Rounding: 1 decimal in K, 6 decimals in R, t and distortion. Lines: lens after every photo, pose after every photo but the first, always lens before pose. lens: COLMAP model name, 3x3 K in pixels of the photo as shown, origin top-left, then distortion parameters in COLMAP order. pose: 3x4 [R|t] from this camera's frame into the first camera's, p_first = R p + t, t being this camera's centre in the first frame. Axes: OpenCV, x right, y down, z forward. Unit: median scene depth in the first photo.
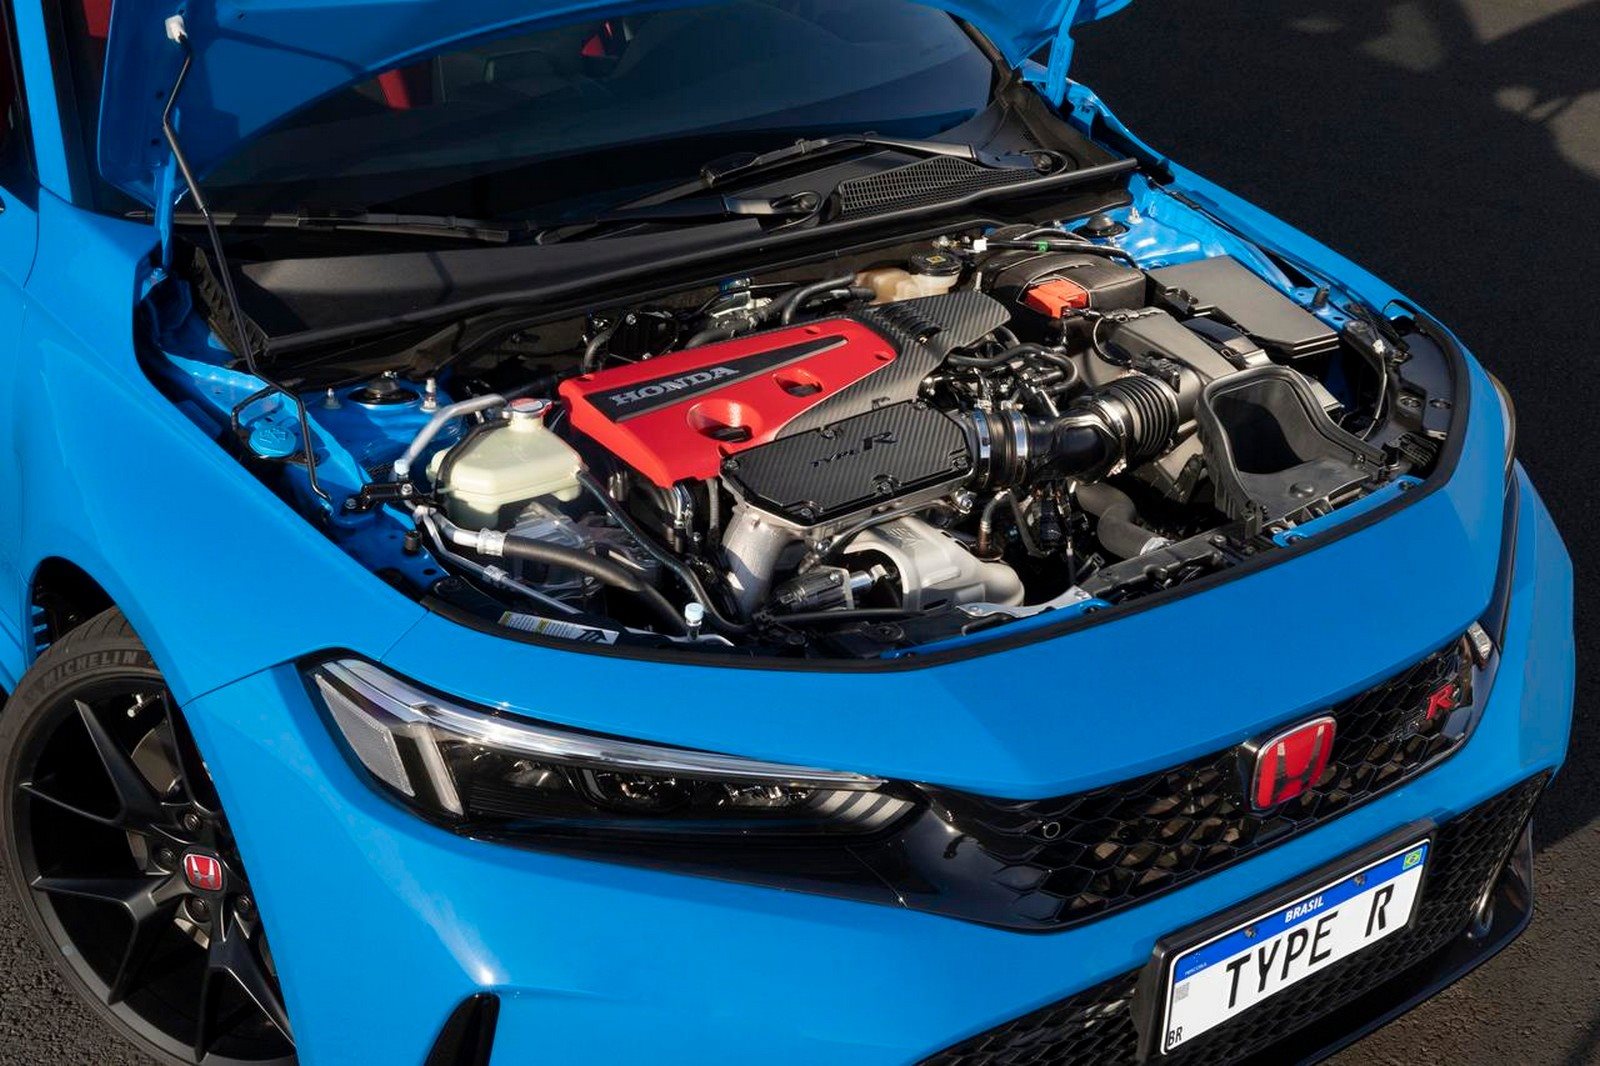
lens RADIAL K [[2289.3, 0, 800.0], [0, 2289.3, 533.0], [0, 0, 1]] dist [0.019671, 0.002899]
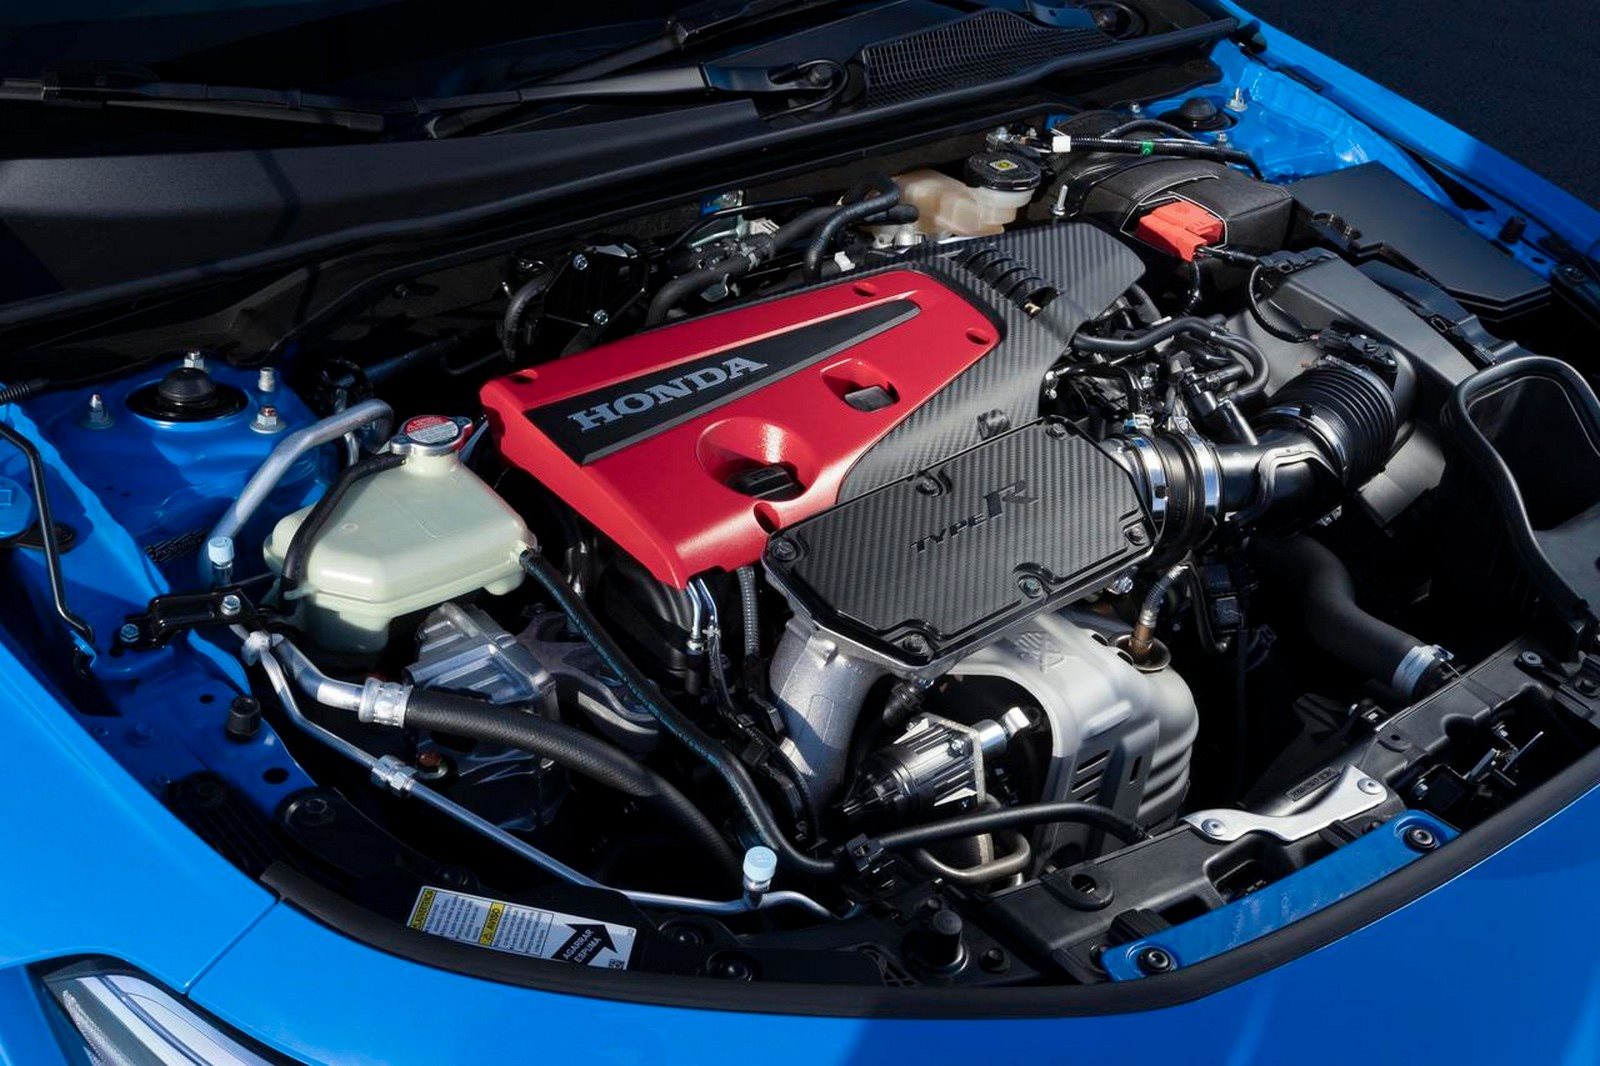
lens RADIAL K [[2020.8, 0, 798.0], [0, 2020.8, 571.8], [0, 0, 1]] dist [0.002302, 0.007304]
pose [[0.994426, 0.005595, 0.105287, -0.078689], [-0.019023, 0.991724, 0.126971, -0.087463], [-0.103705, -0.128266, 0.986303, 0.457885]]
